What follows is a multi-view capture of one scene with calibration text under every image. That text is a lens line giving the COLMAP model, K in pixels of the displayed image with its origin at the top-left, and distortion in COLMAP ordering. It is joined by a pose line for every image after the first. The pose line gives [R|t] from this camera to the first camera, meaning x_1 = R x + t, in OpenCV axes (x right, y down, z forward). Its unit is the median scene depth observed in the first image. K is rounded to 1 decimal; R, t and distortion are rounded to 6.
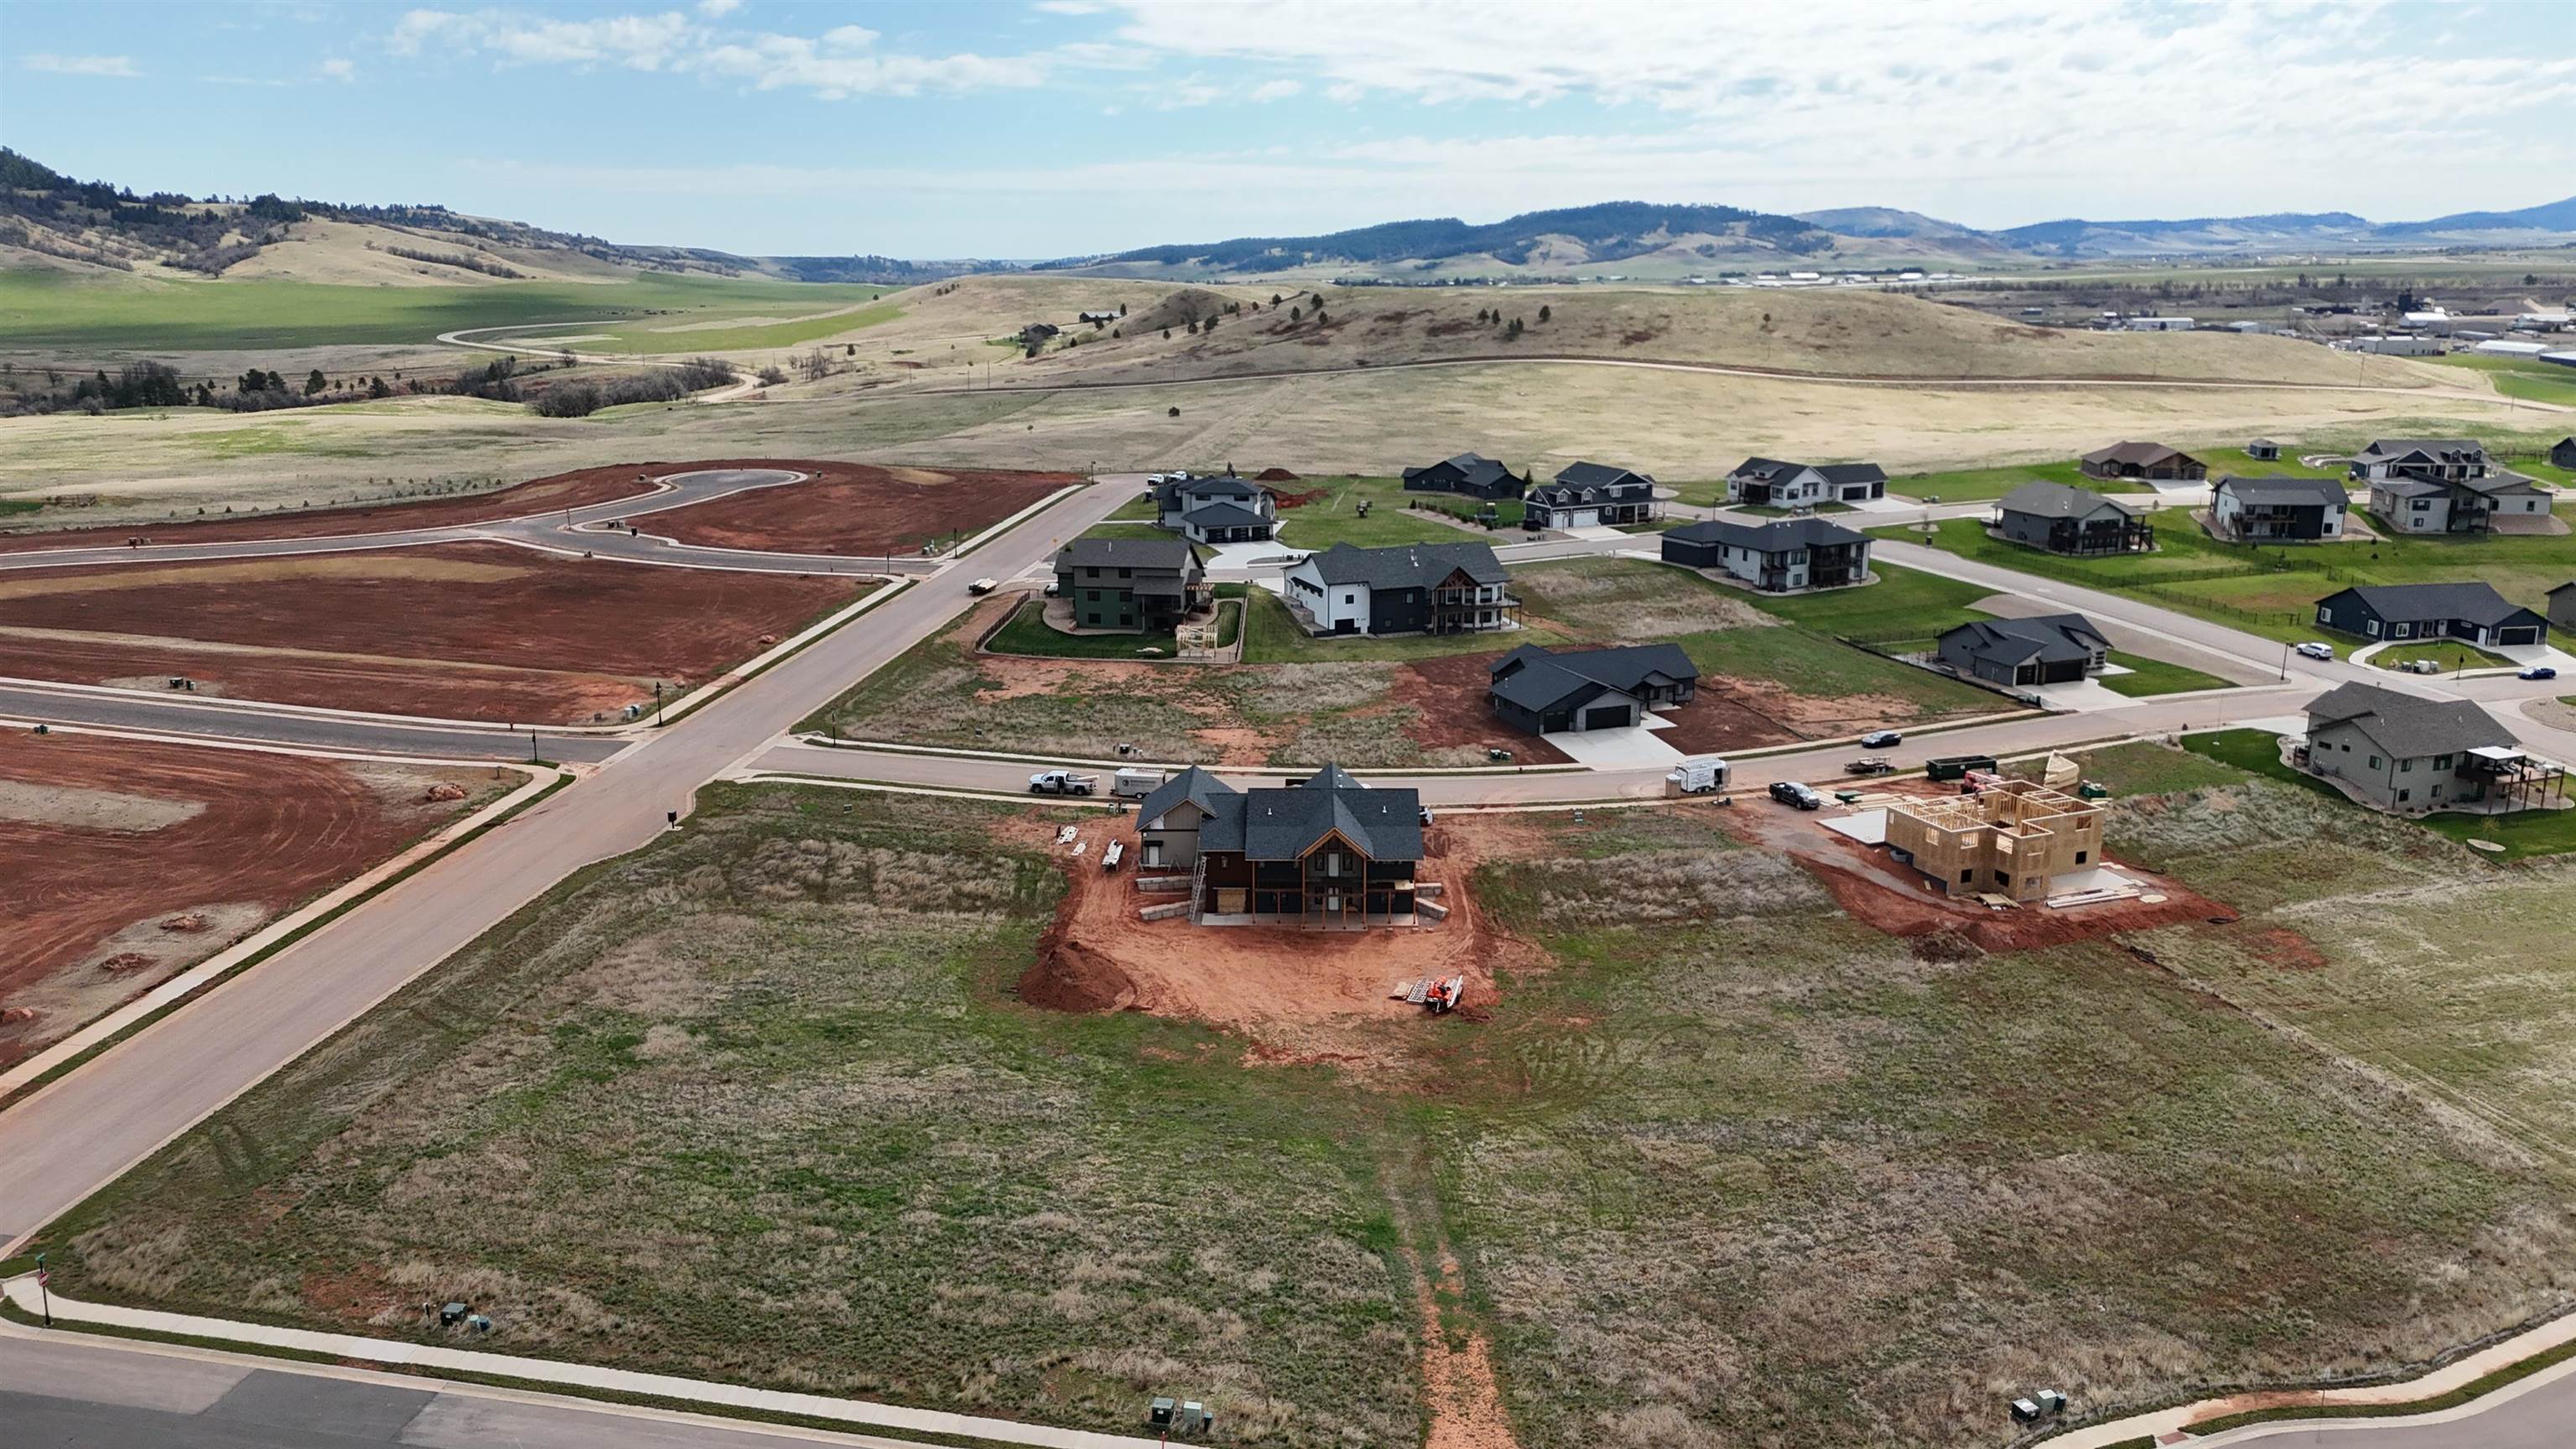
lens RADIAL K [[1881.1, 0, 1286.5], [0, 1881.1, 713.0], [0, 0, 1]] dist [0.050201, -0.038163]
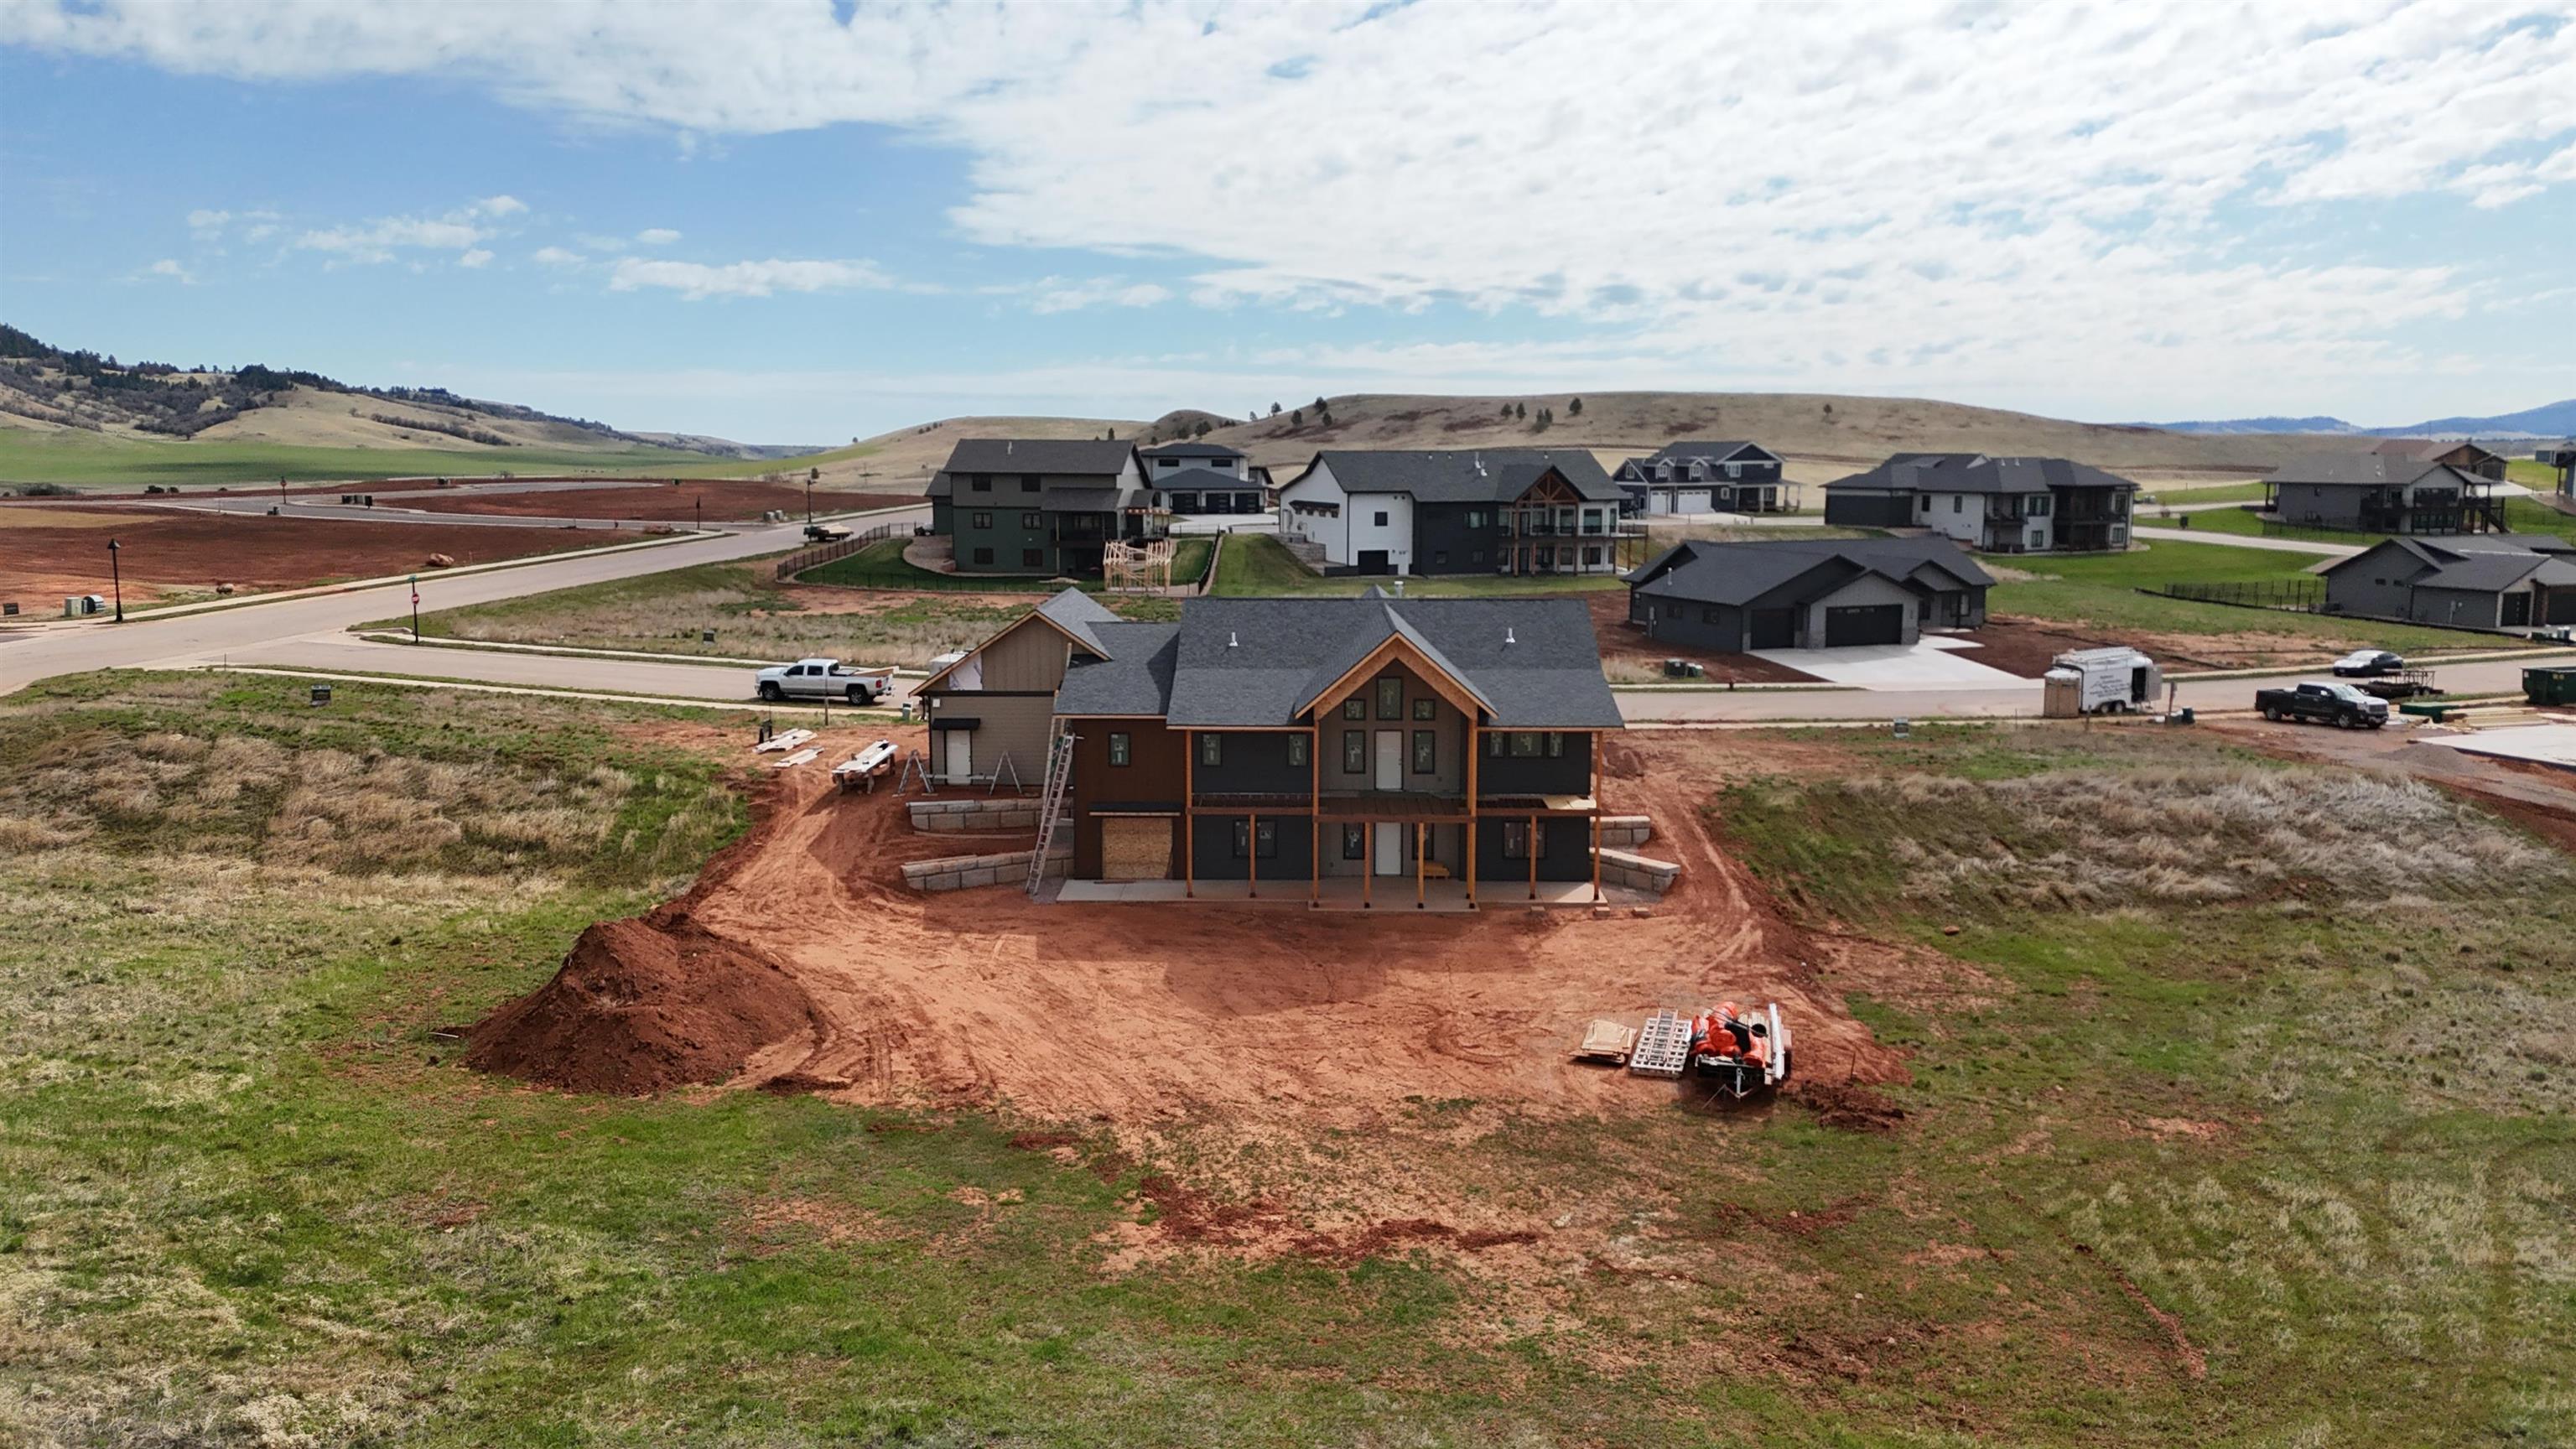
lens RADIAL K [[1881.1, 0, 1290.3], [0, 1881.1, 722.3], [0, 0, 1]] dist [0.050201, -0.038163]
pose [[0.999988, 0.004406, 0.002158, 0.001769], [-0.004174, 0.995203, -0.097737, 0.070175], [-0.002578, 0.097727, 0.995210, 0.372649]]
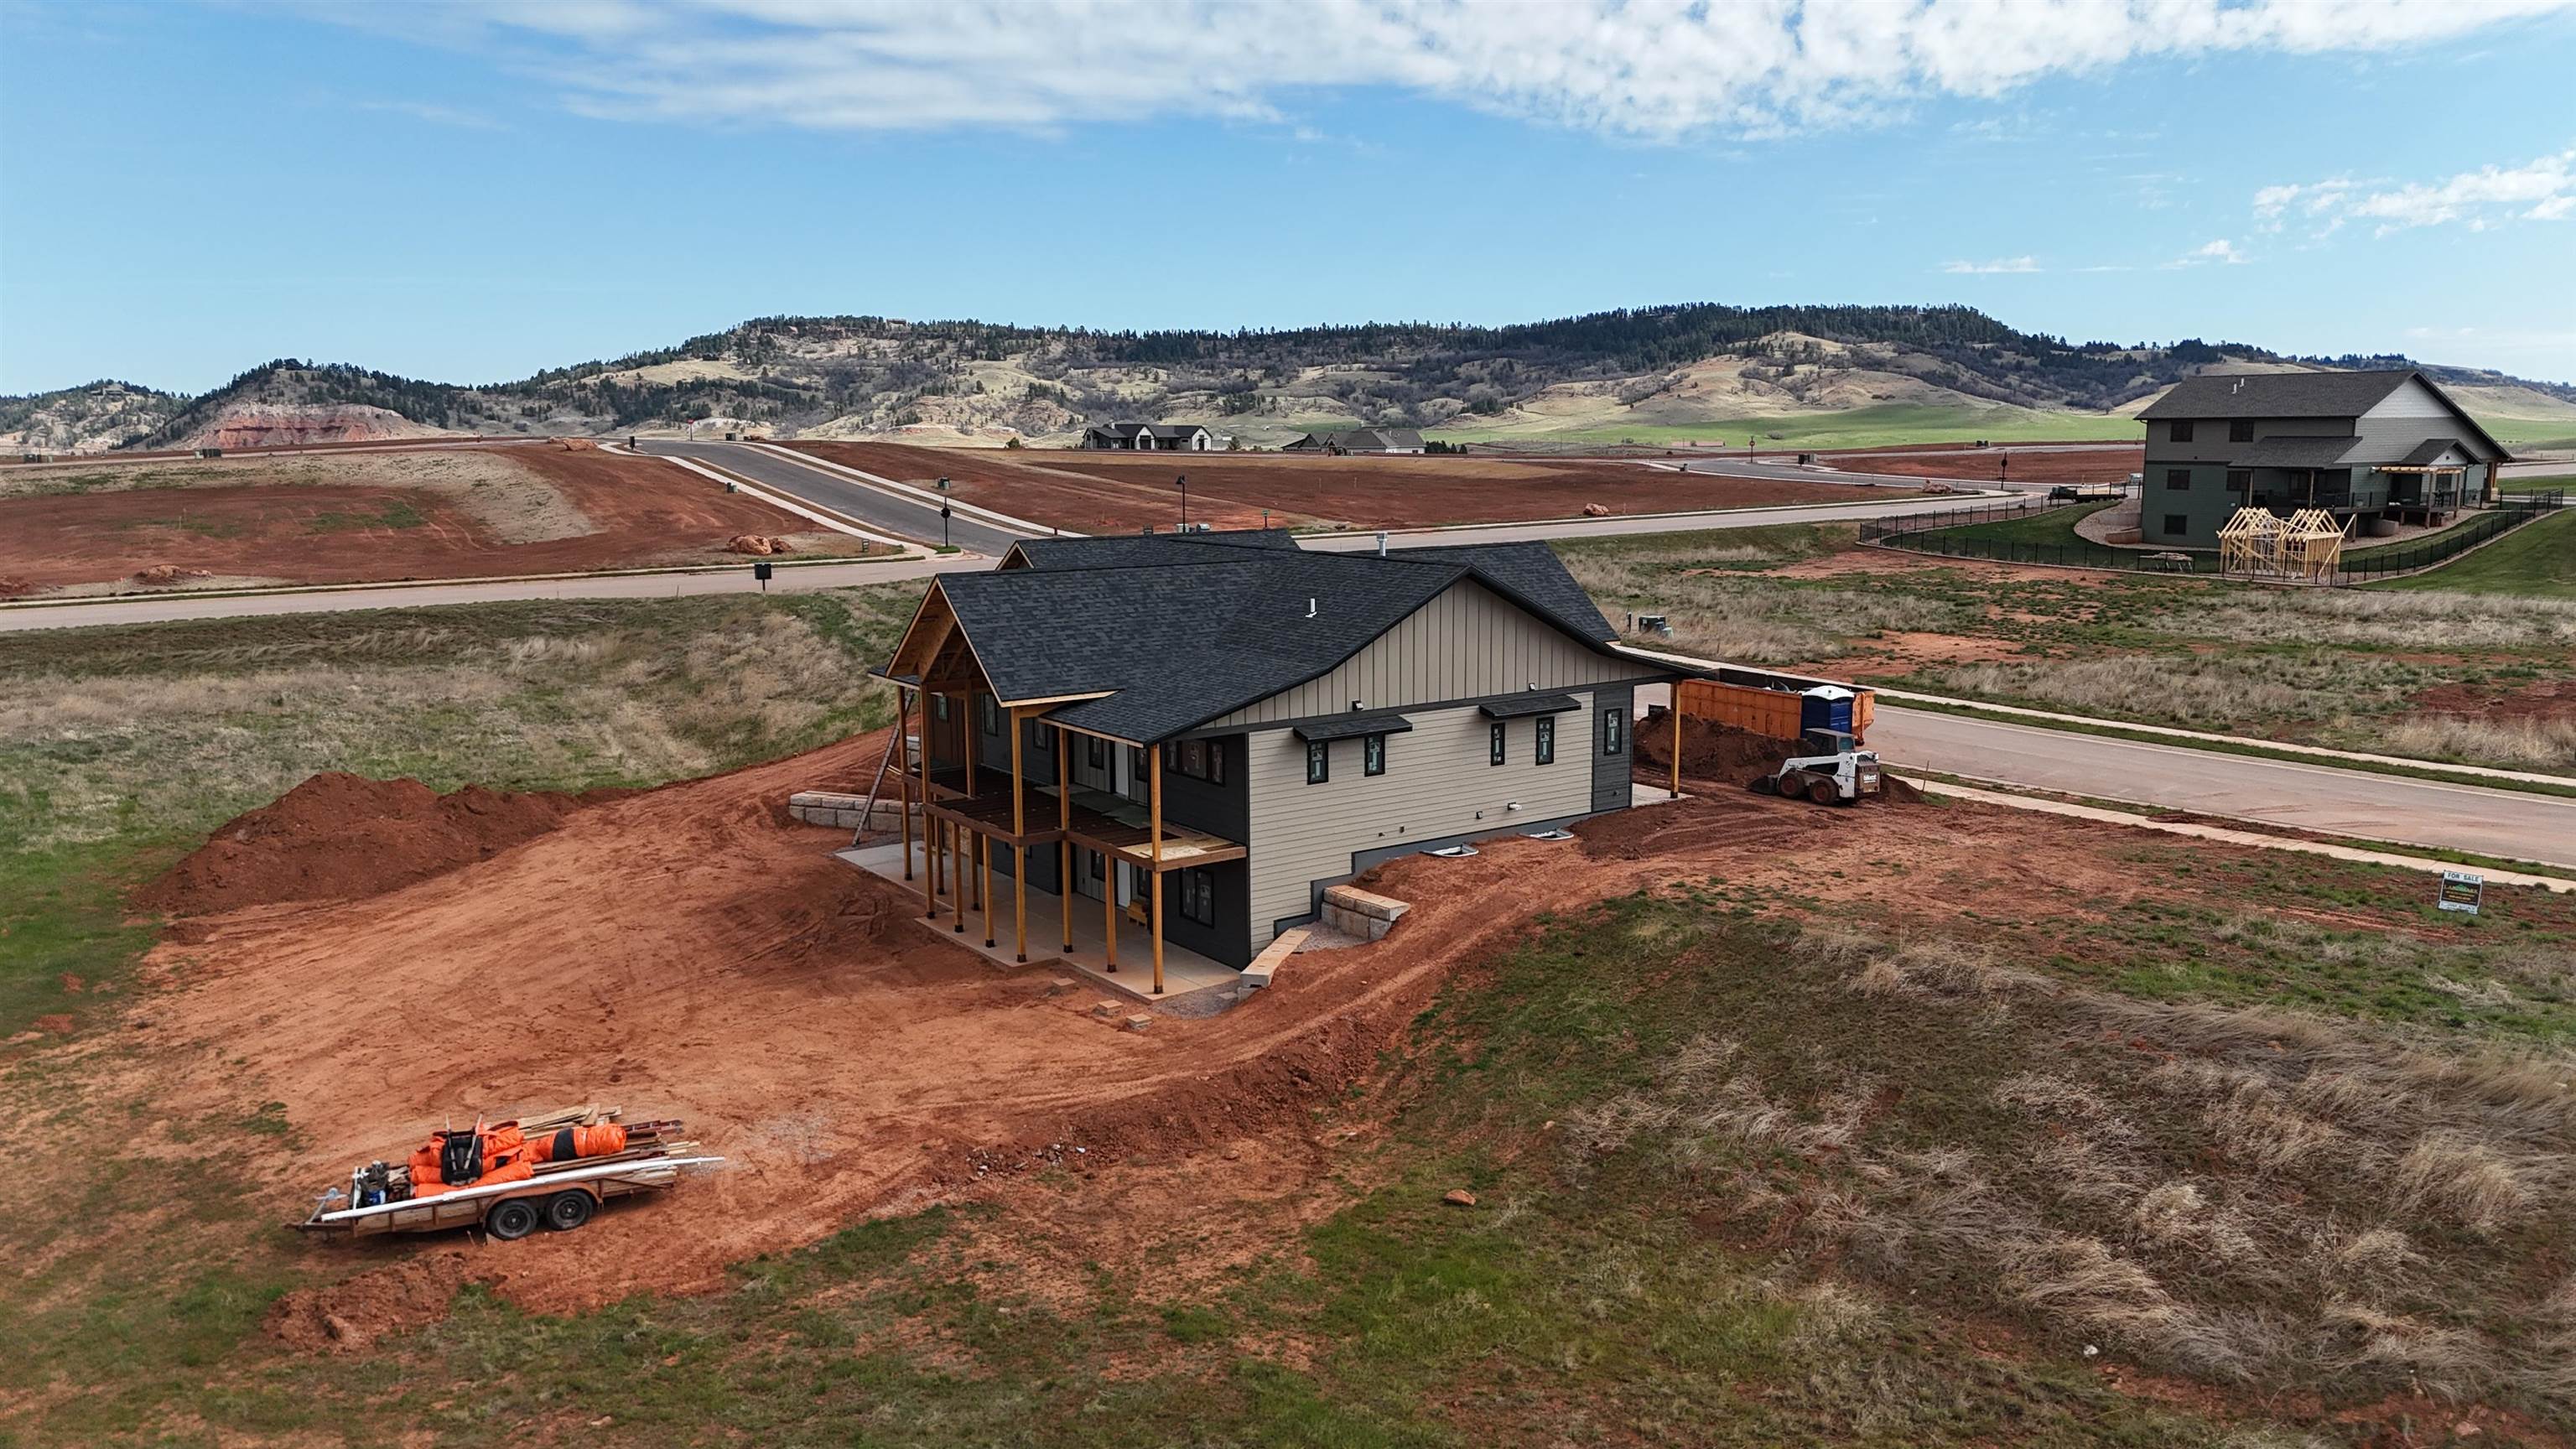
lens RADIAL K [[1881.1, 0, 1292.4], [0, 1881.1, 740.5], [0, 0, 1]] dist [0.050201, -0.038163]
pose [[0.588002, 0.130590, -0.798248, 0.177917], [-0.187962, 0.981926, 0.022182, 0.041349], [0.786717, 0.136997, 0.601920, 0.523300]]
